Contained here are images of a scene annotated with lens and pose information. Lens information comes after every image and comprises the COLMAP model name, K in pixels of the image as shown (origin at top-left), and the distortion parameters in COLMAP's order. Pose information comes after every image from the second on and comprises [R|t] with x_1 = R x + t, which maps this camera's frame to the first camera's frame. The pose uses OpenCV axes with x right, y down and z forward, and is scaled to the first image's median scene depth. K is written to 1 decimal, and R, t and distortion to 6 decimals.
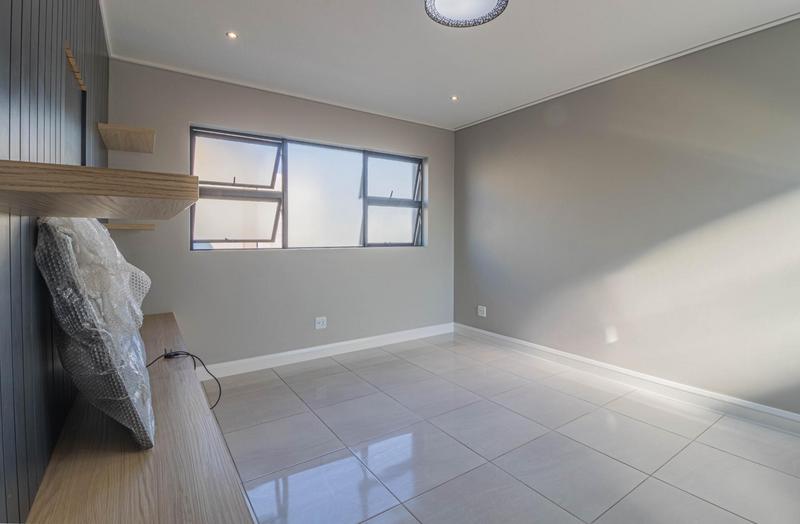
lens RADIAL K [[376.7, 0, 401.4], [0, 376.7, 238.4], [0, 0, 1]] dist [-0.000115, -0.000005]
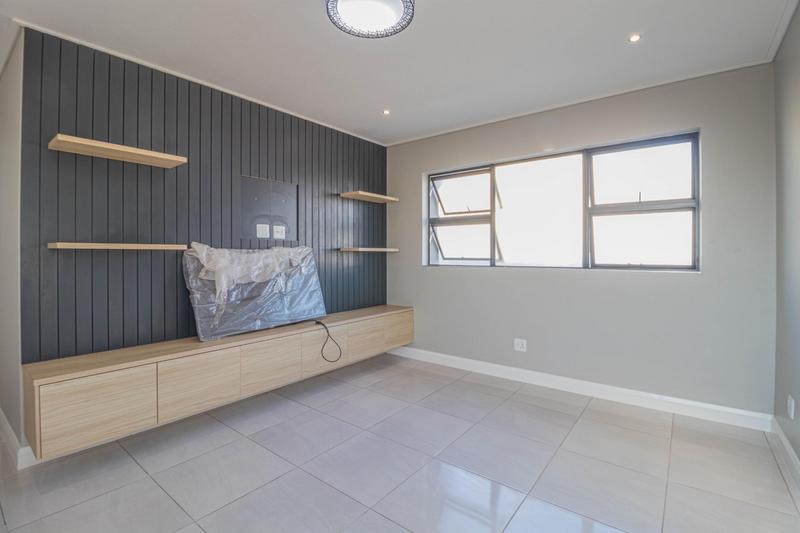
lens RADIAL K [[375.4, 0, 400.4], [0, 375.4, 252.6], [0, 0, 1]] dist [0.000990, -0.014281]
pose [[0.295134, -0.003499, -0.955450, 0.557578], [-0.005139, 0.999973, -0.005249, -0.004985], [0.955442, 0.006459, 0.295108, 0.386315]]
